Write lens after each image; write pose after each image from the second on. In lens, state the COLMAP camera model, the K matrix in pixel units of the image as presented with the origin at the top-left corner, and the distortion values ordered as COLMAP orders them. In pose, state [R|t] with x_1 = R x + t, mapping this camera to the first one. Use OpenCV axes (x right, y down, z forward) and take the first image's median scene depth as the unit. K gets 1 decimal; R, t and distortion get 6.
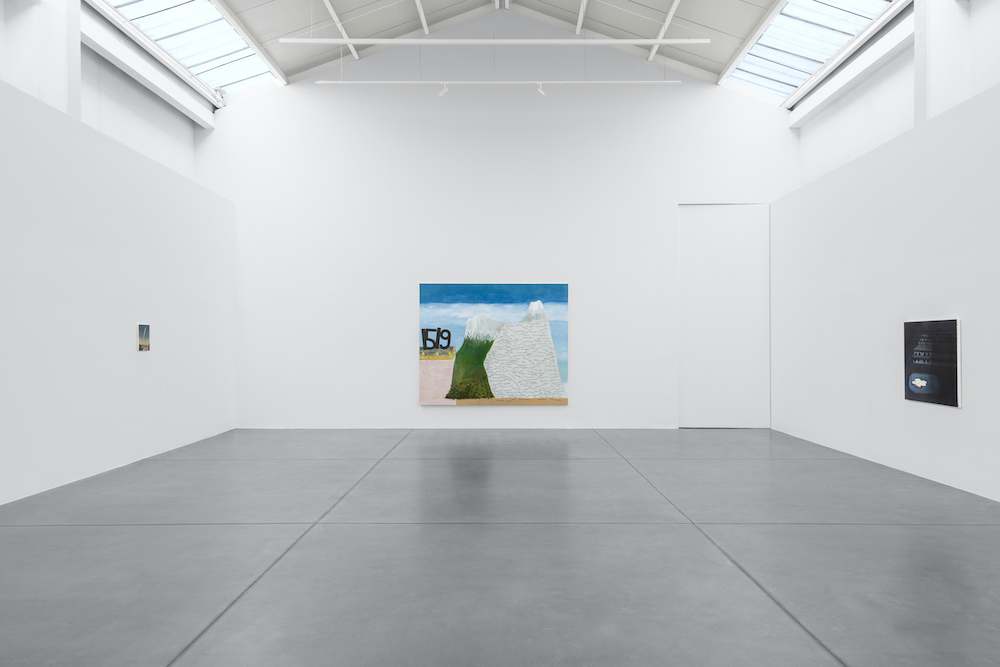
lens RADIAL K [[687.6, 0, 501.7], [0, 687.6, 341.1], [0, 0, 1]] dist [0.023215, 0.000929]
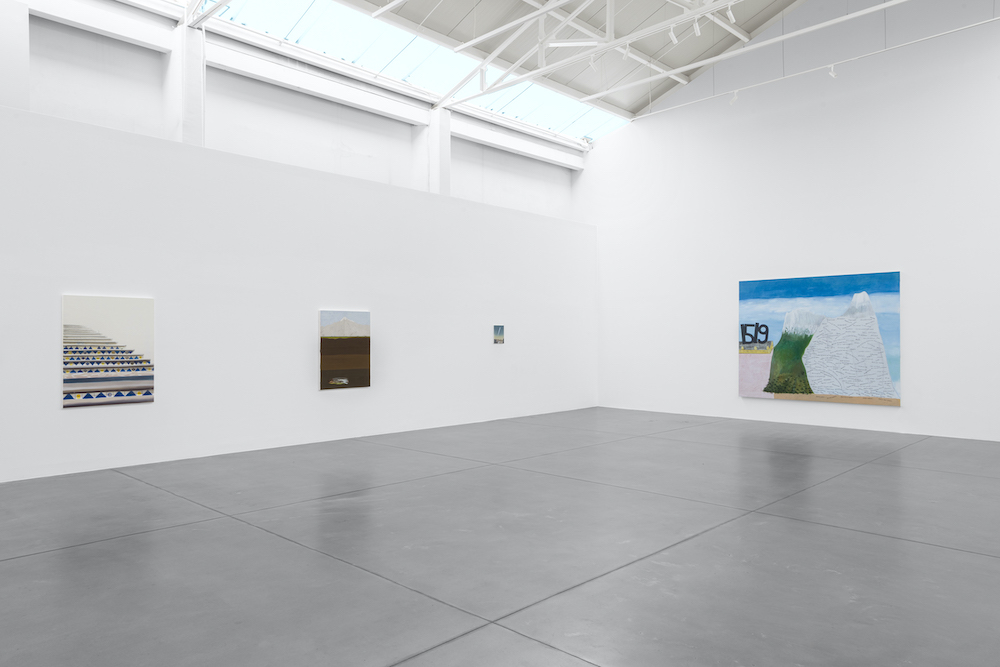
lens RADIAL K [[687.6, 0, 501.7], [0, 687.6, 341.1], [0, 0, 1]] dist [0.023215, 0.000929]
pose [[0.707190, 0.002808, -0.707018, 0.369739], [0.005026, 0.999947, 0.008999, -0.003236], [0.707006, -0.009917, 0.707138, -0.004625]]
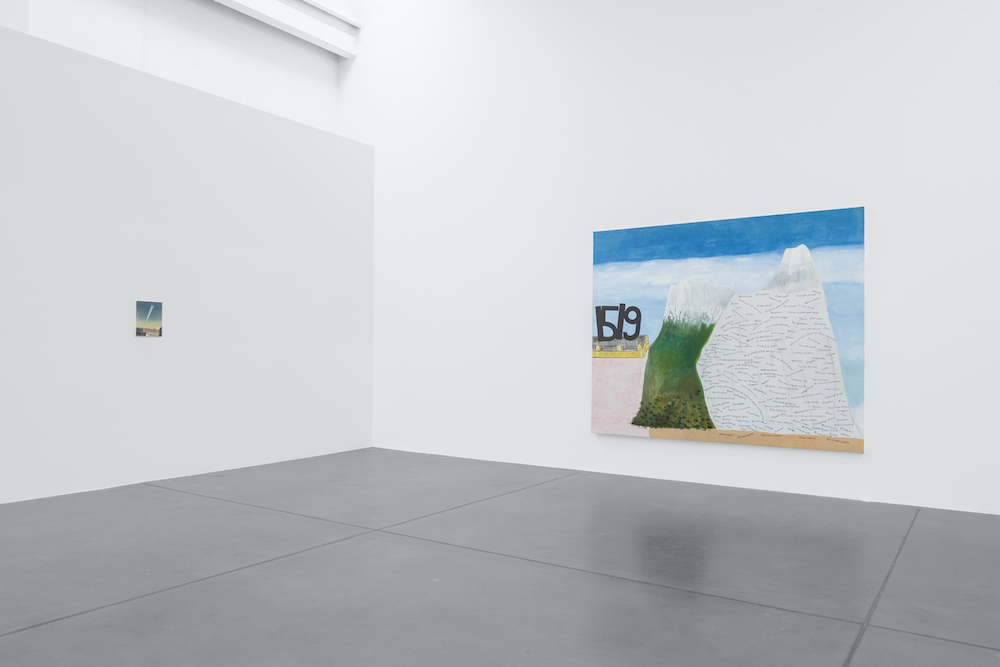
lens RADIAL K [[737.0, 0, 502.8], [0, 737.0, 351.6], [0, 0, 1]] dist [-0.025509, -0.001327]
pose [[0.816198, 0.005135, -0.577749, 0.189100], [-0.003144, 0.999985, 0.004447, 0.018984], [0.577763, -0.001813, 0.816202, 0.426391]]
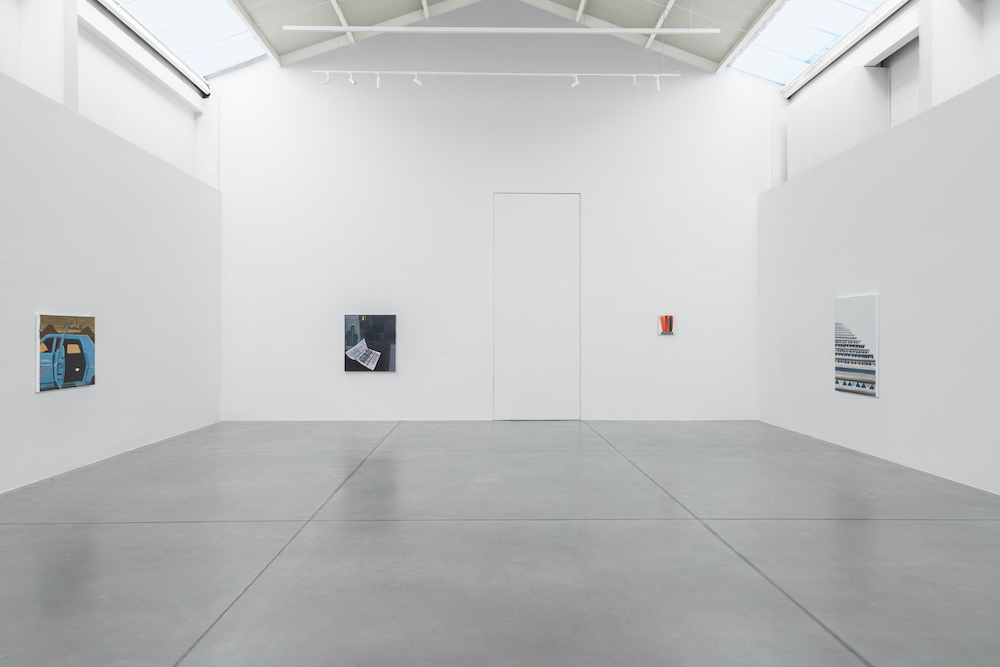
lens RADIAL K [[687.6, 0, 501.7], [0, 687.6, 341.1], [0, 0, 1]] dist [0.023215, 0.000929]
pose [[-0.999966, 0.000604, -0.008169, 0.016893], [0.000560, 0.999985, 0.005461, 0.001606], [0.008172, 0.005456, -0.999952, 0.947054]]
